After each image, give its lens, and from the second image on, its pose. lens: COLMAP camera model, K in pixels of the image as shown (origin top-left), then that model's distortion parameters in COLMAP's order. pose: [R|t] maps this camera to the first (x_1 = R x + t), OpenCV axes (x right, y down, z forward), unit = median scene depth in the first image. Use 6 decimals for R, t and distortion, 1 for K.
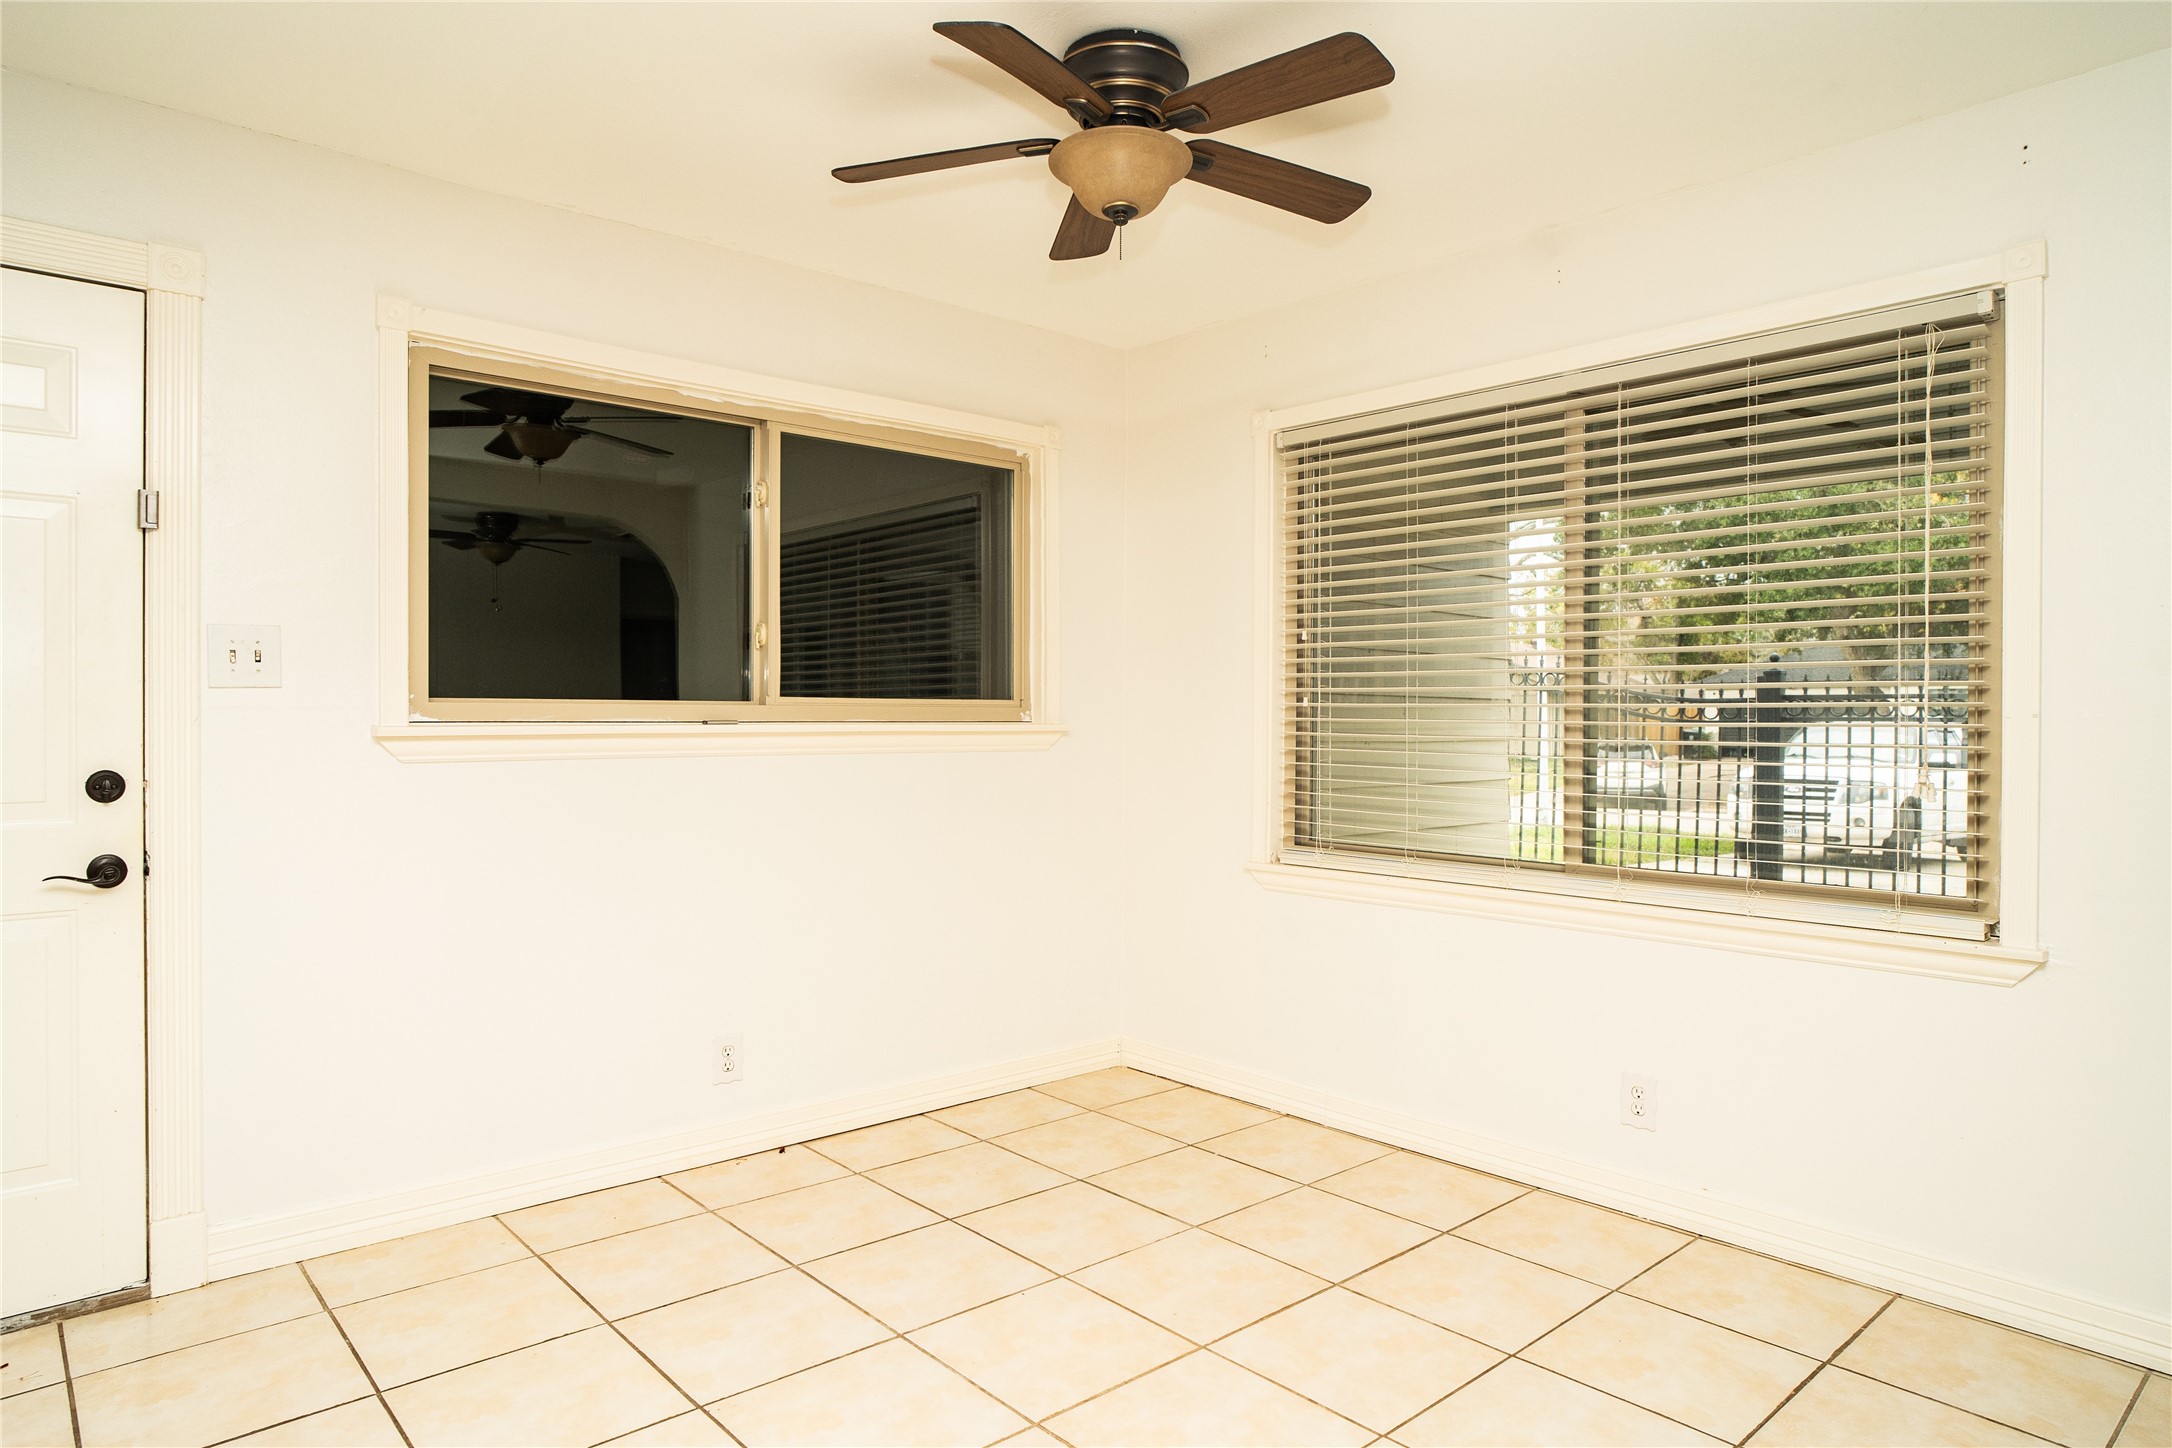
lens RADIAL K [[1319.5, 0, 1086.0], [0, 1319.5, 724.0], [0, 0, 1]] dist [0.002116, 0.001690]
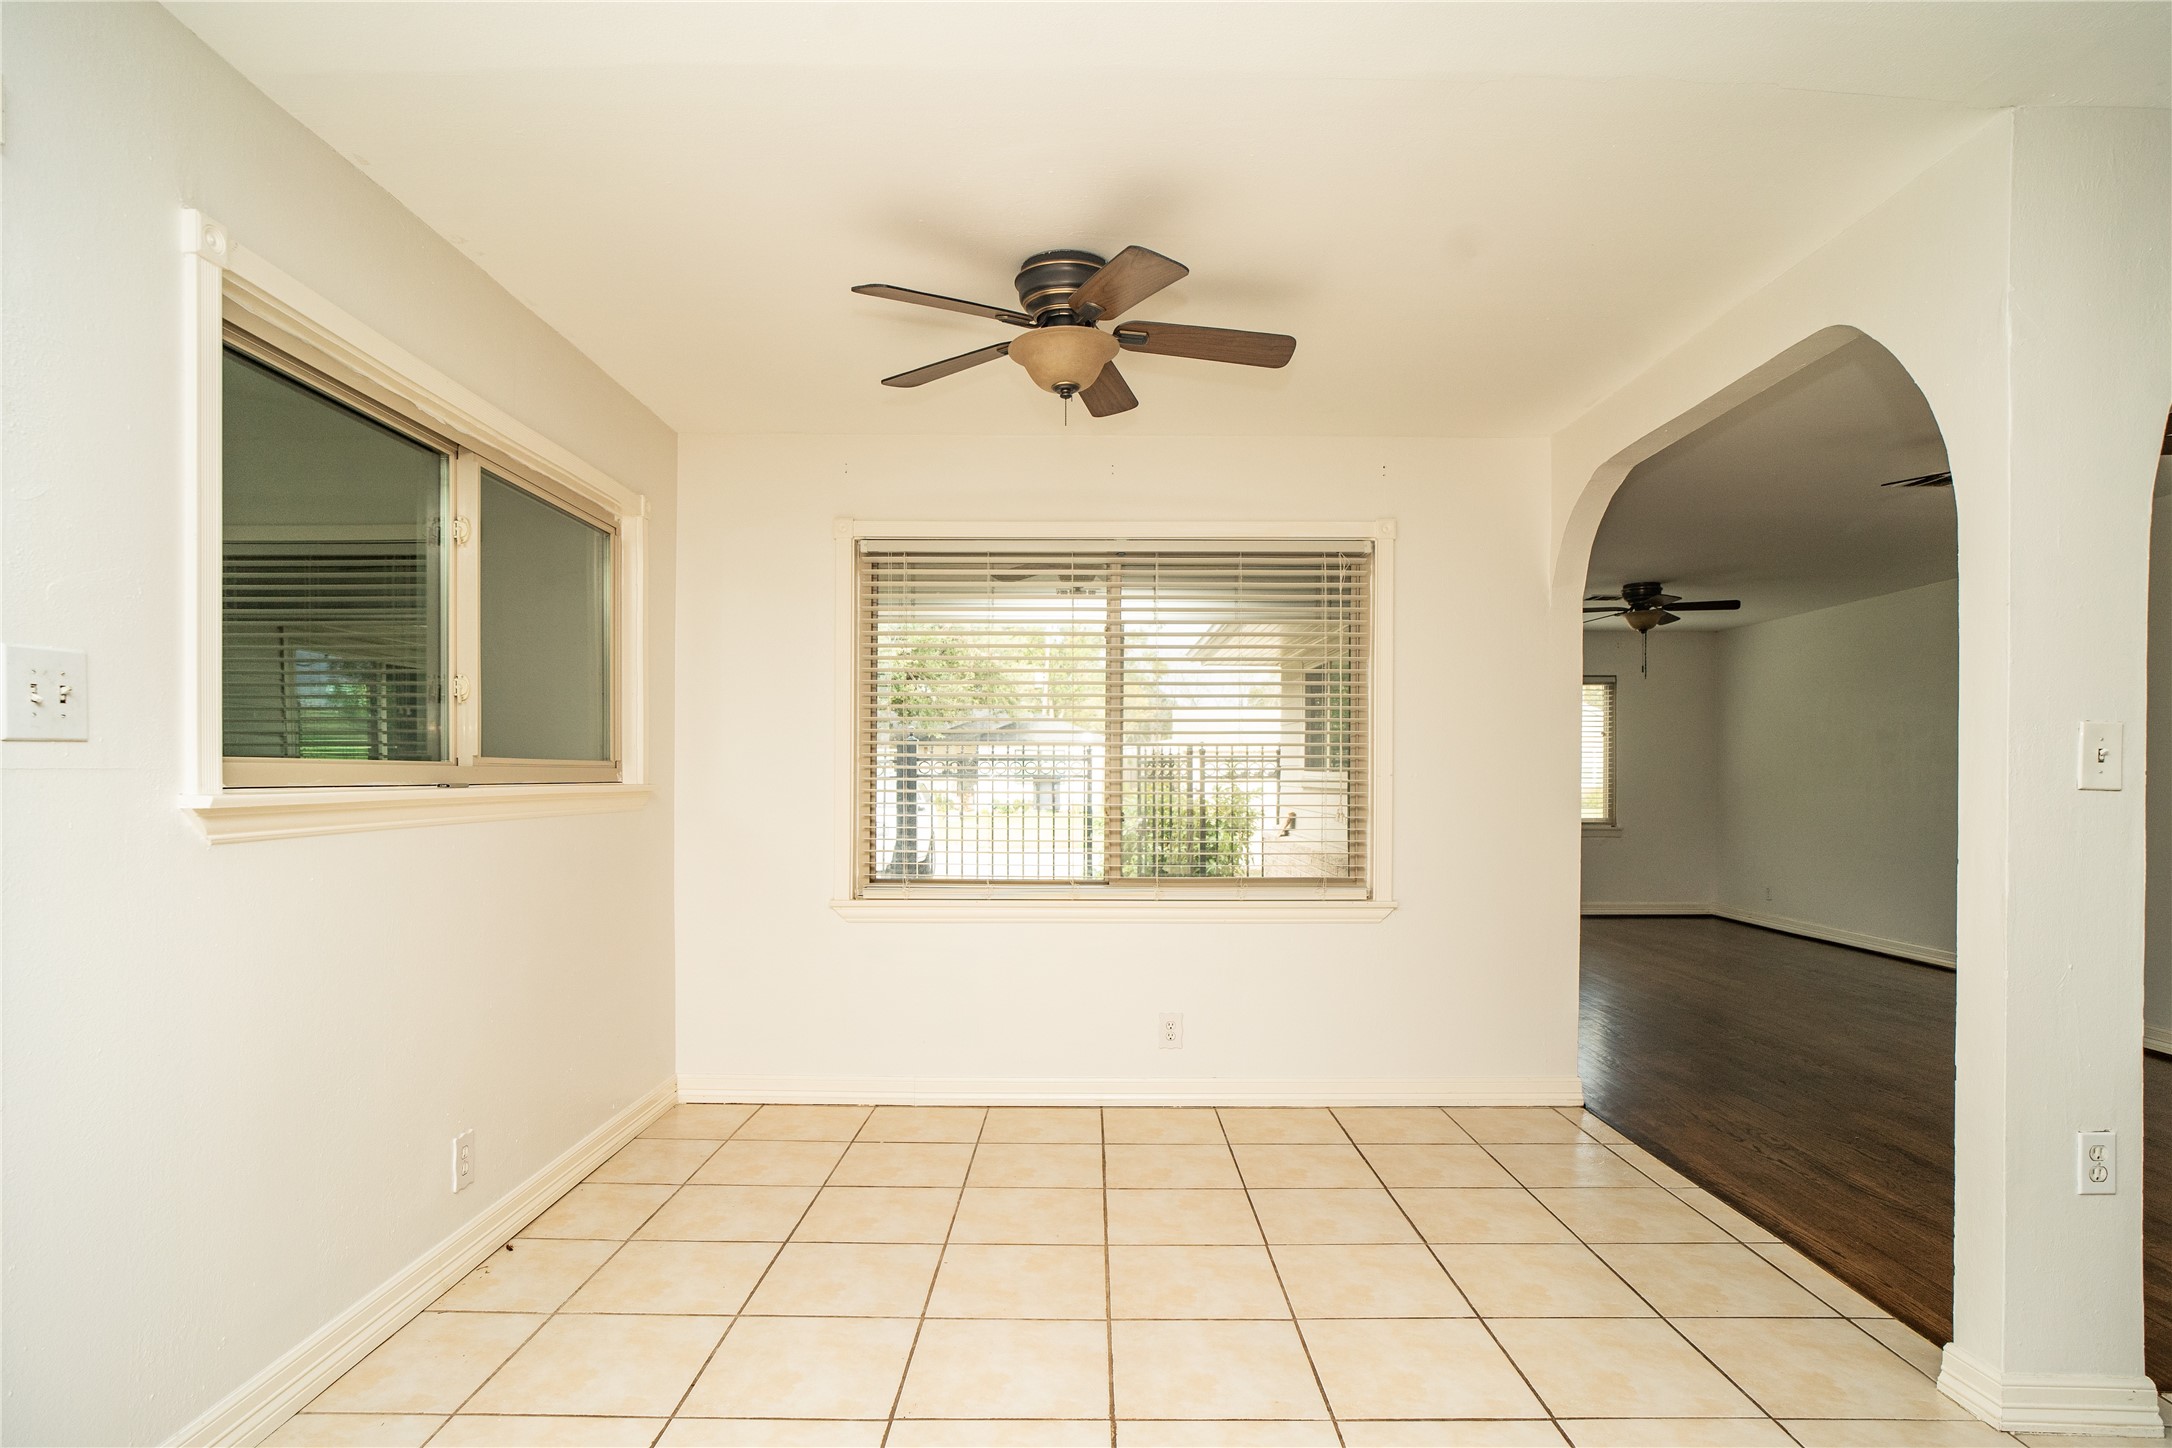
lens RADIAL K [[1170.3, 0, 1084.9], [0, 1170.3, 761.2], [0, 0, 1]] dist [-0.026901, -0.000201]
pose [[0.679853, 0.004629, 0.733334, -0.643127], [0.007580, 0.999882, -0.013338, -0.004487], [-0.733309, 0.014627, 0.679738, 0.166786]]
